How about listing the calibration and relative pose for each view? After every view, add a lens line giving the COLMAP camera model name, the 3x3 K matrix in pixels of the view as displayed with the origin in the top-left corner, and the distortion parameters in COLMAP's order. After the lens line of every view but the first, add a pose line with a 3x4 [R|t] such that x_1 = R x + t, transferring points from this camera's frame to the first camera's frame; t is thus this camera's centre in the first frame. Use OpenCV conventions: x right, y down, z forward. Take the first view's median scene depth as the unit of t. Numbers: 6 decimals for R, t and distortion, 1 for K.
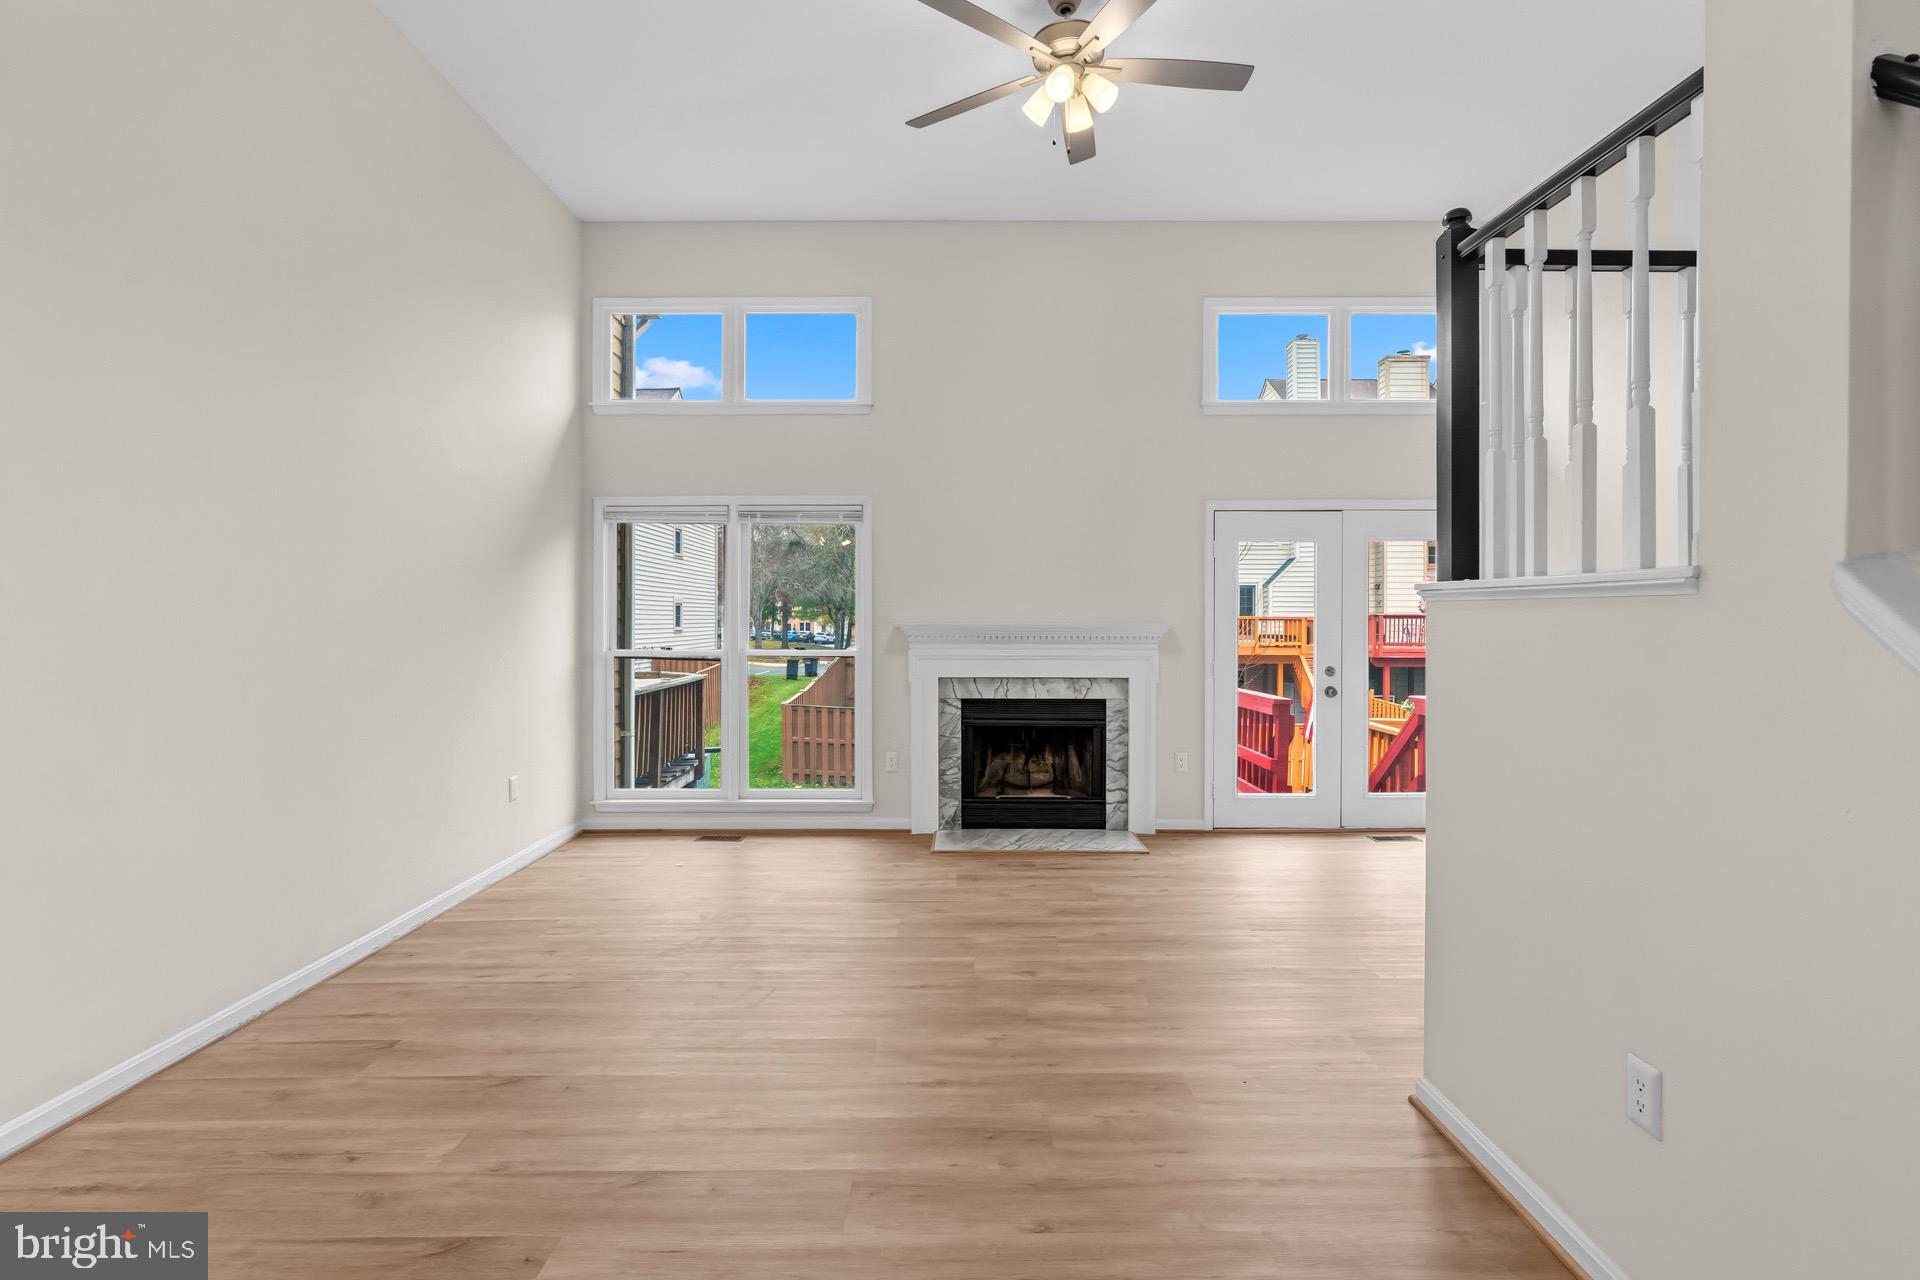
lens RADIAL K [[878.3, 0, 977.3], [0, 878.3, 627.6], [0, 0, 1]] dist [0.001188, -0.000396]
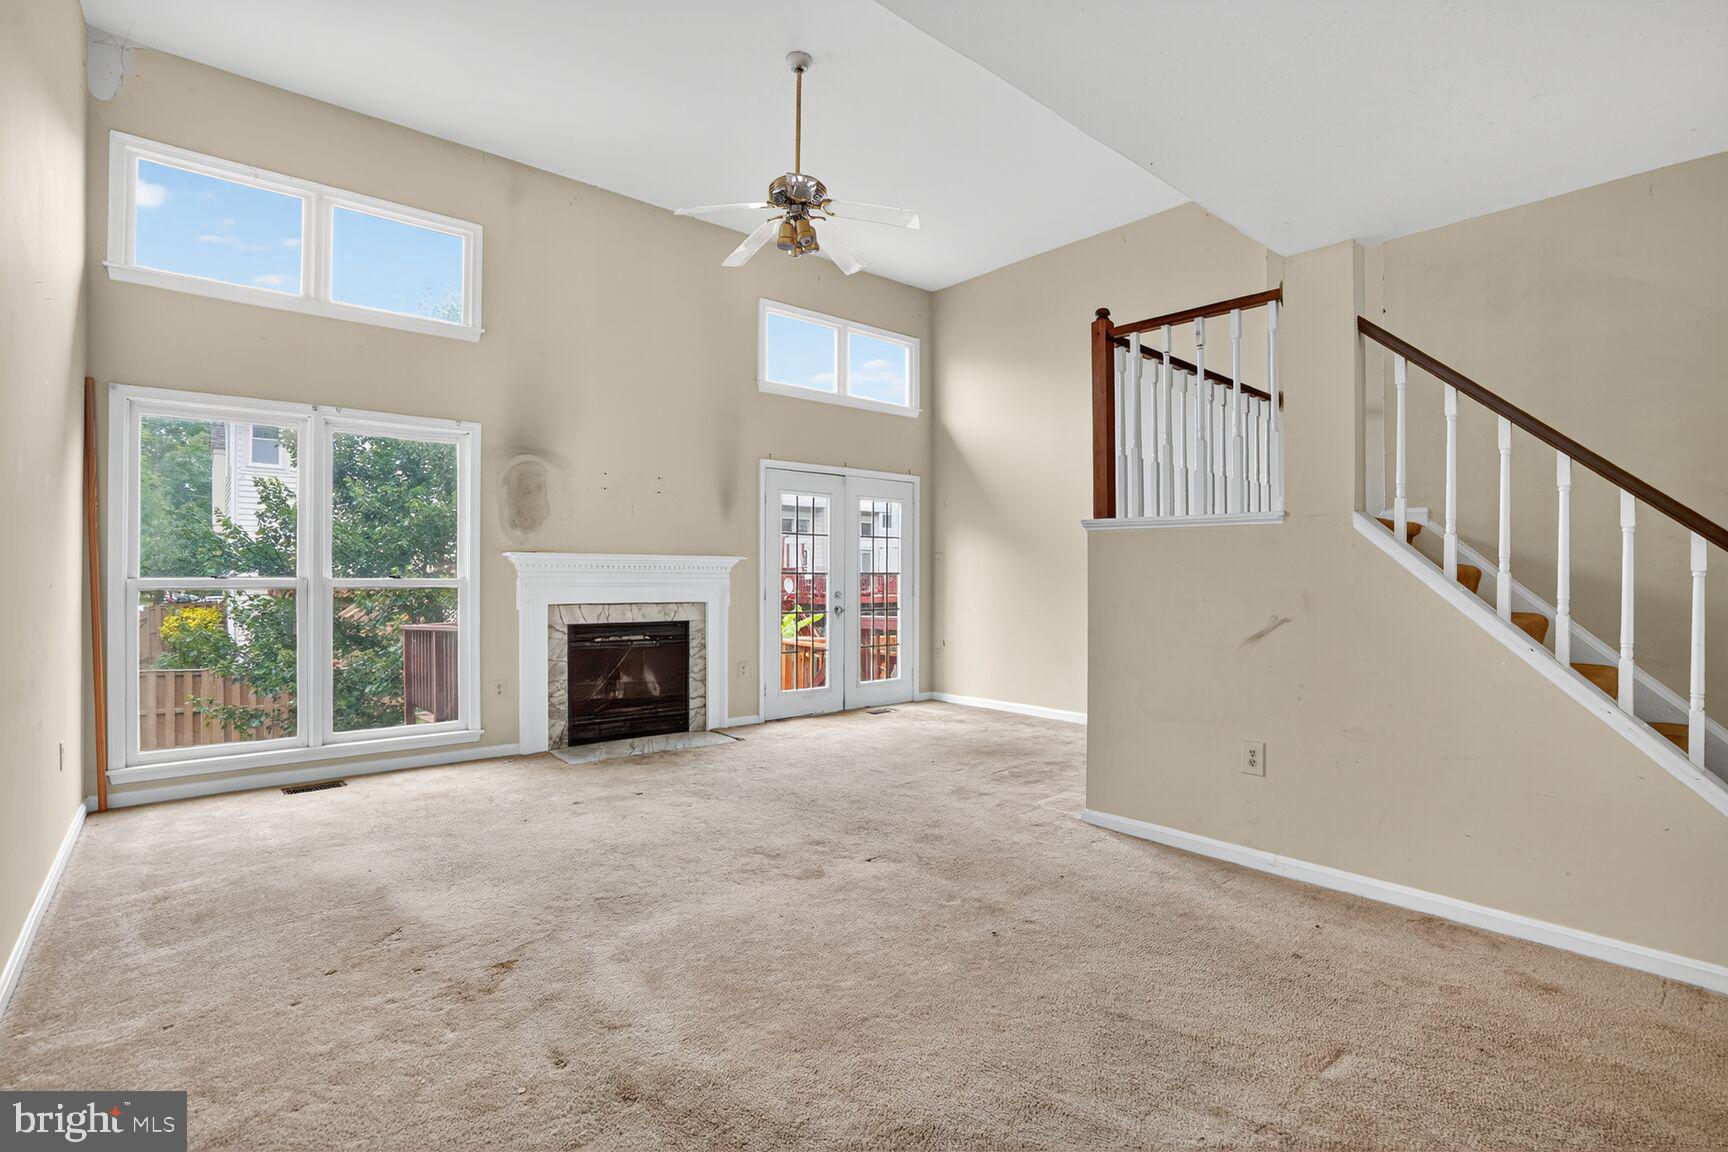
lens RADIAL K [[801.4, 0, 860.8], [0, 801.4, 572.0], [0, 0, 1]] dist [-0.056786, 0.021367]
pose [[0.762033, 0.006969, 0.647500, -0.371280], [0.002642, 0.999900, -0.013871, 0.031919], [-0.647532, 0.012281, 0.761939, 0.036686]]
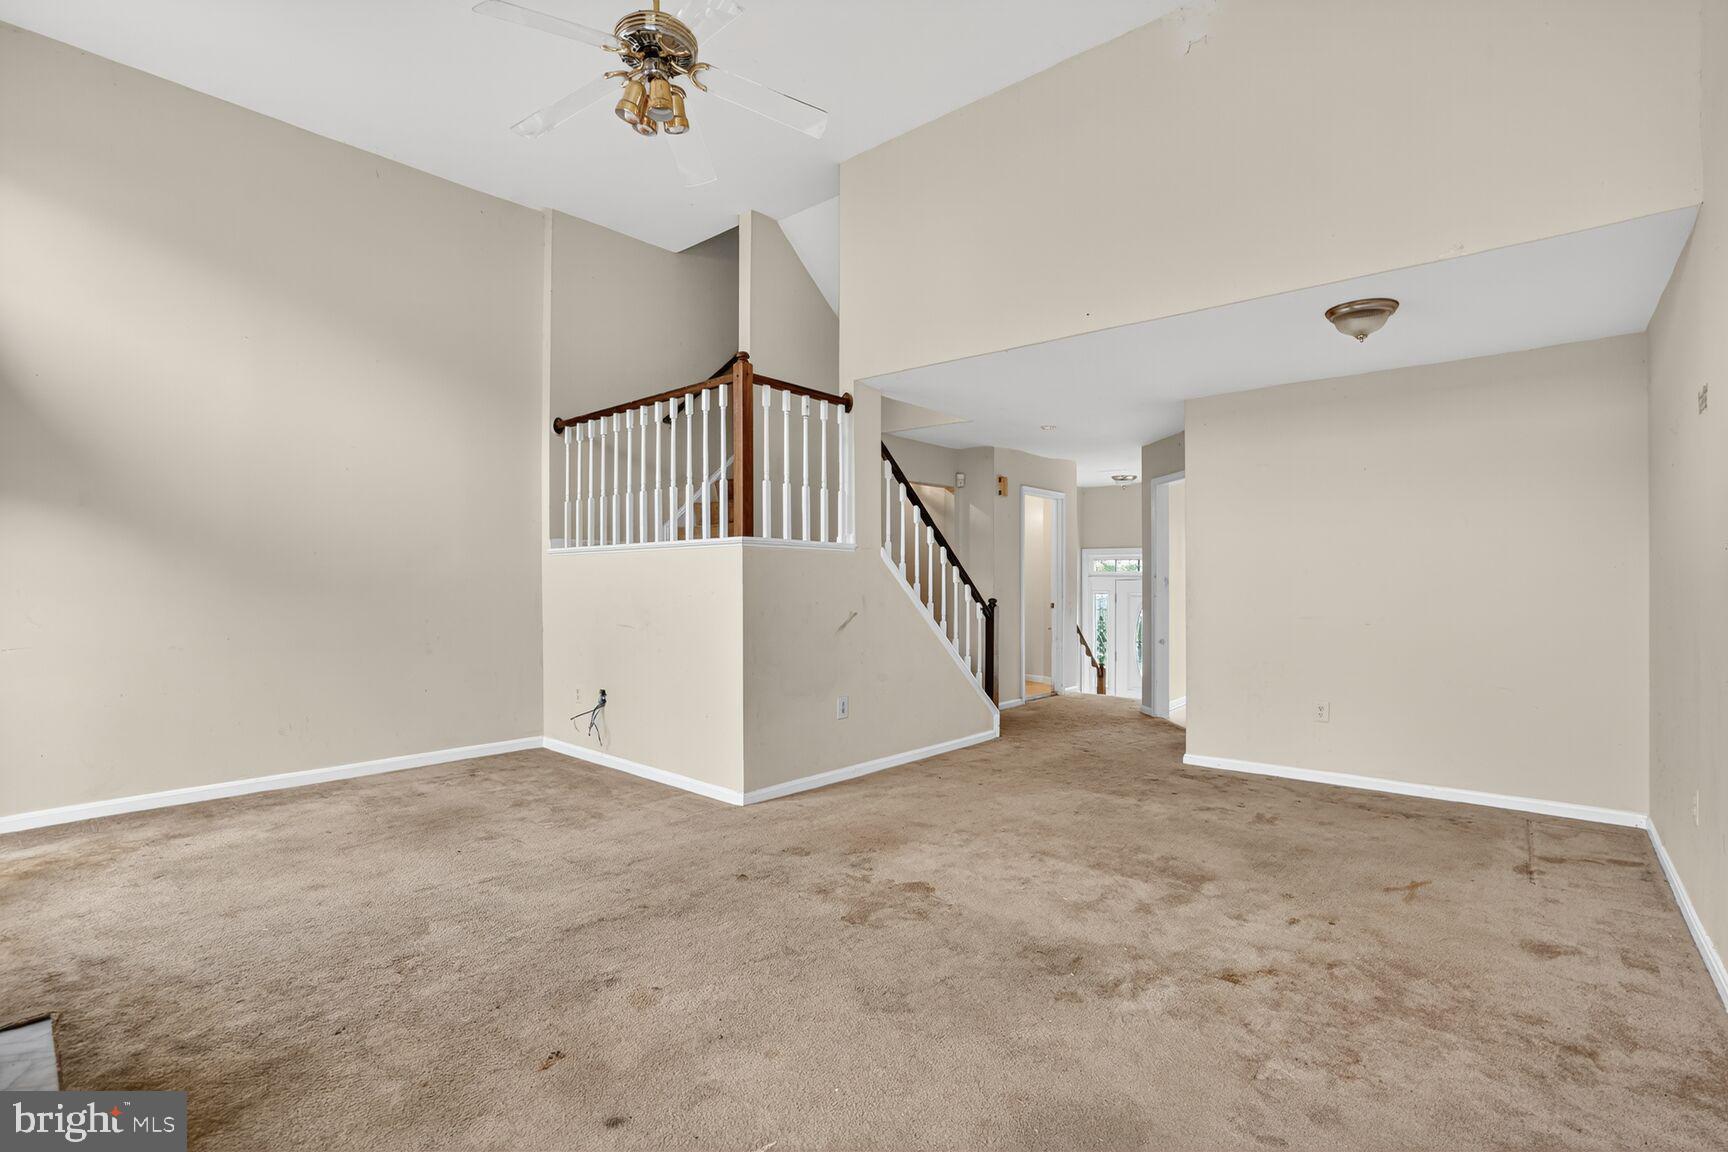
lens RADIAL K [[796.4, 0, 861.1], [0, 796.4, 582.4], [0, 0, 1]] dist [-0.055484, 0.019541]
pose [[-0.743892, 0.001686, 0.668298, -0.376089], [0.007907, 0.999949, 0.006278, 0.018233], [-0.668253, 0.009954, -0.743867, 0.938100]]
